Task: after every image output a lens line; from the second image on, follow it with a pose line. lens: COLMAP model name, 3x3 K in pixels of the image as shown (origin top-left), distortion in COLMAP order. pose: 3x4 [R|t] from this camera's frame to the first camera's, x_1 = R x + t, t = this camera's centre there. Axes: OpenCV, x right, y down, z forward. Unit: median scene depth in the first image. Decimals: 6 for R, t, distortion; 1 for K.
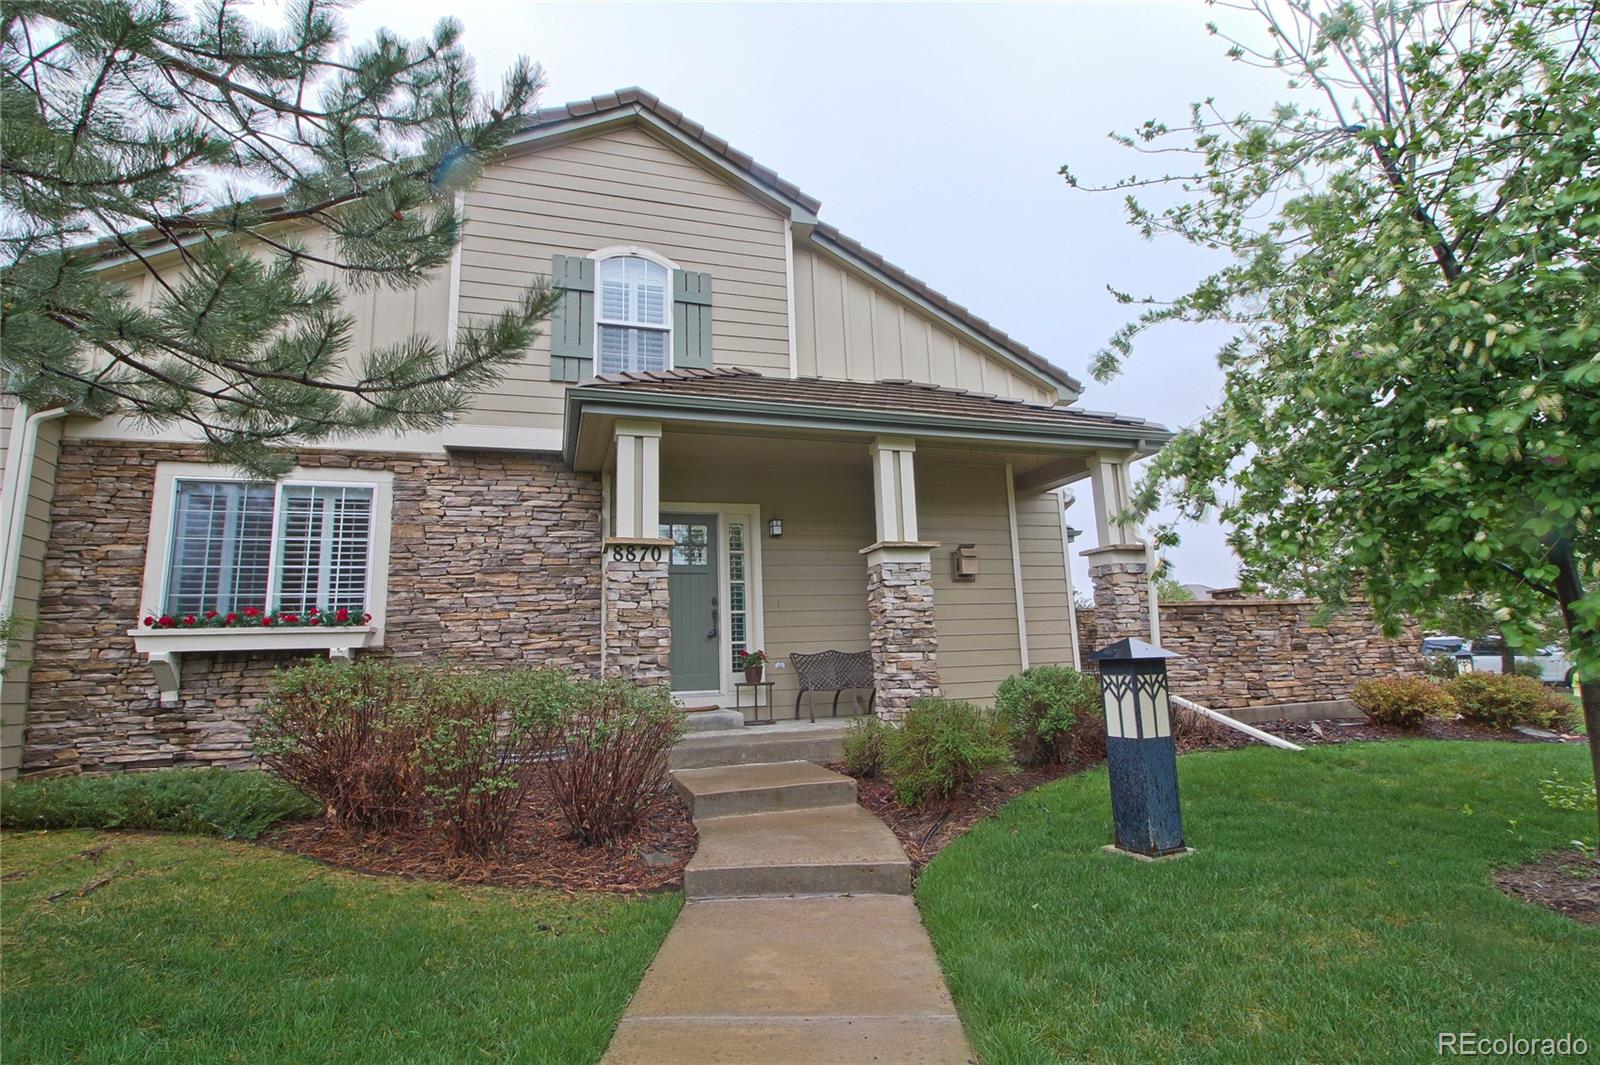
lens RADIAL K [[748.0, 0, 813.6], [0, 748.0, 531.6], [0, 0, 1]] dist [0.002480, -0.013796]
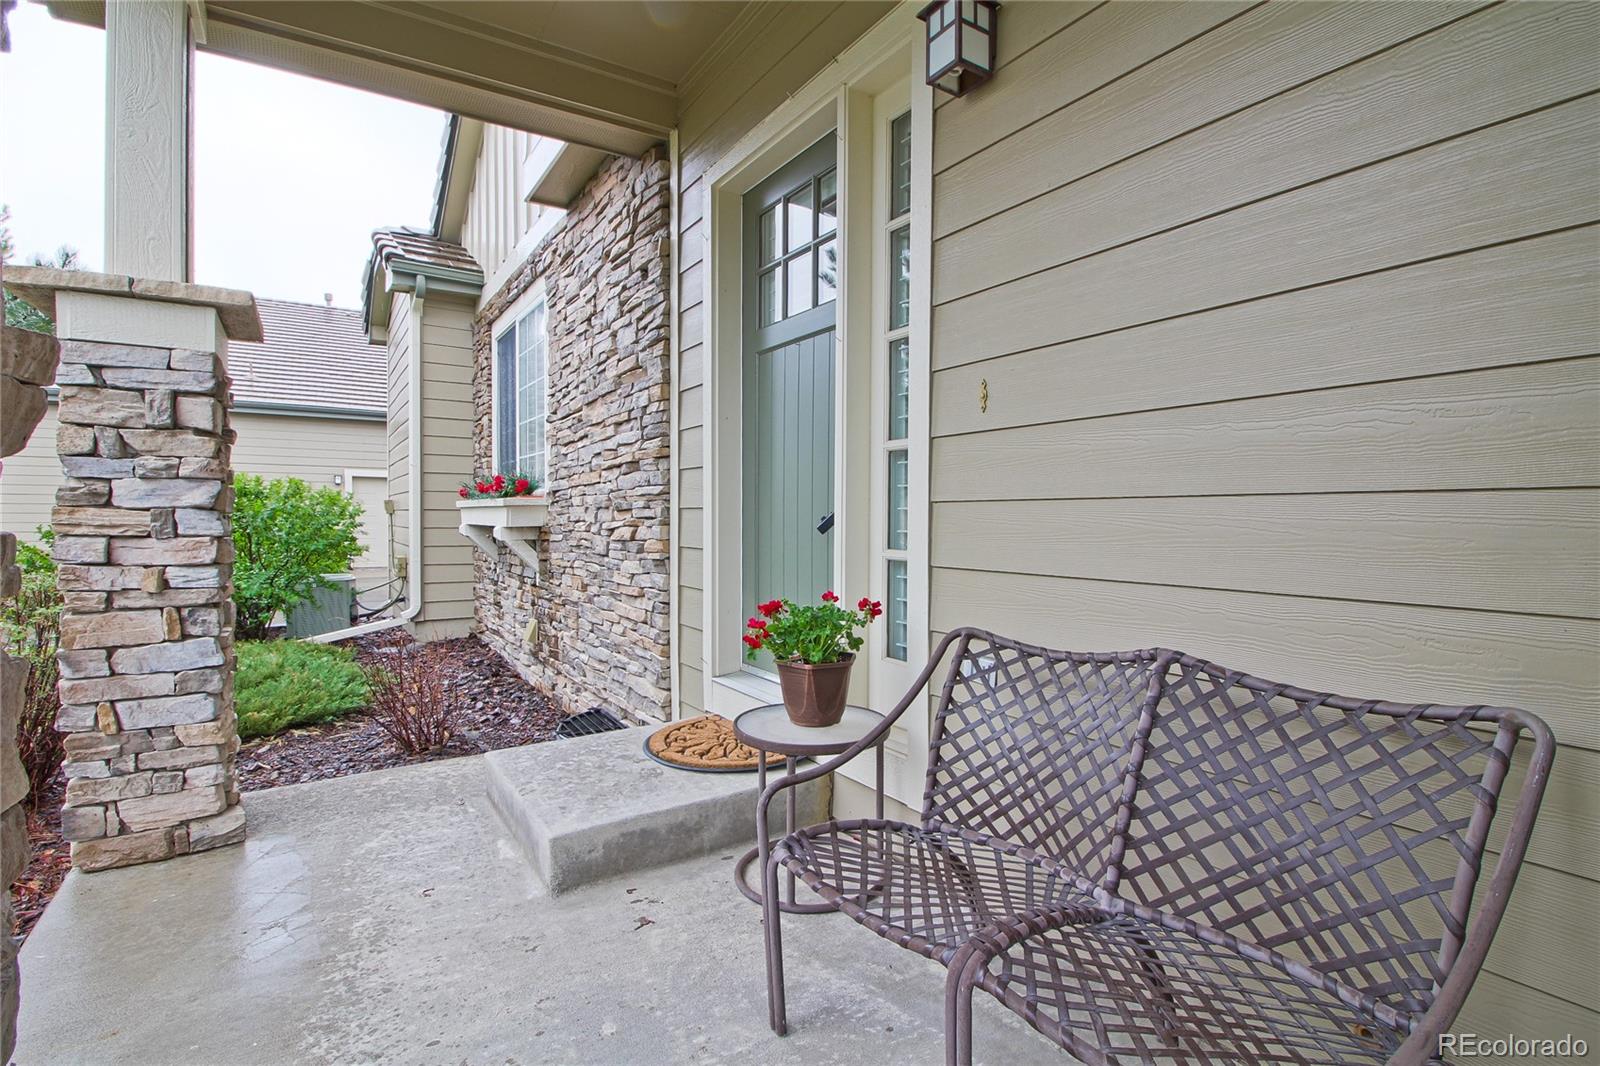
lens RADIAL K [[778.6, 0, 820.8], [0, 778.6, 532.2], [0, 0, 1]] dist [0.003623, -0.014451]
pose [[0.267512, 0.057960, -0.961810, 0.190032], [0.153487, 0.982881, 0.101919, 0.122712], [0.951251, -0.174890, 0.254036, 1.038147]]
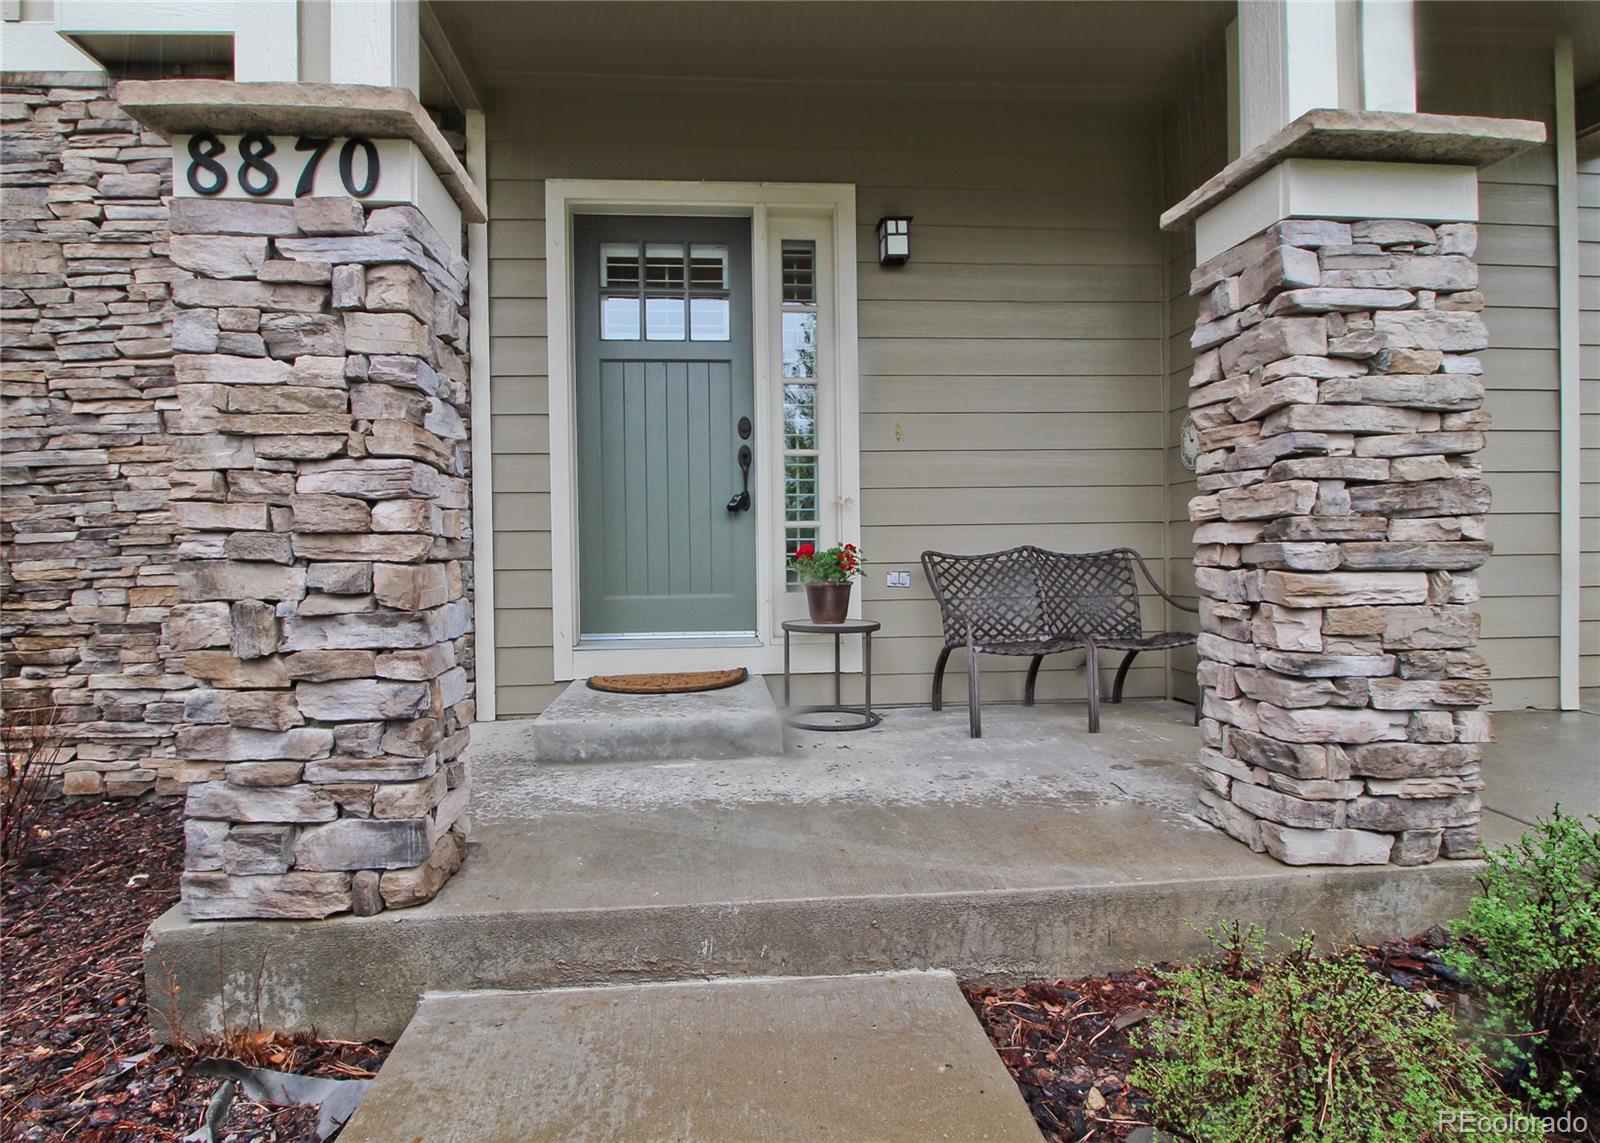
lens RADIAL K [[767.6, 0, 777.4], [0, 767.6, 572.5], [0, 0, 1]] dist [-0.013768, -0.000673]
pose [[0.969436, 0.032130, -0.243232, -0.006971], [0.019084, 0.978509, 0.205319, 0.098221], [0.244602, -0.203685, 0.947989, 0.663228]]
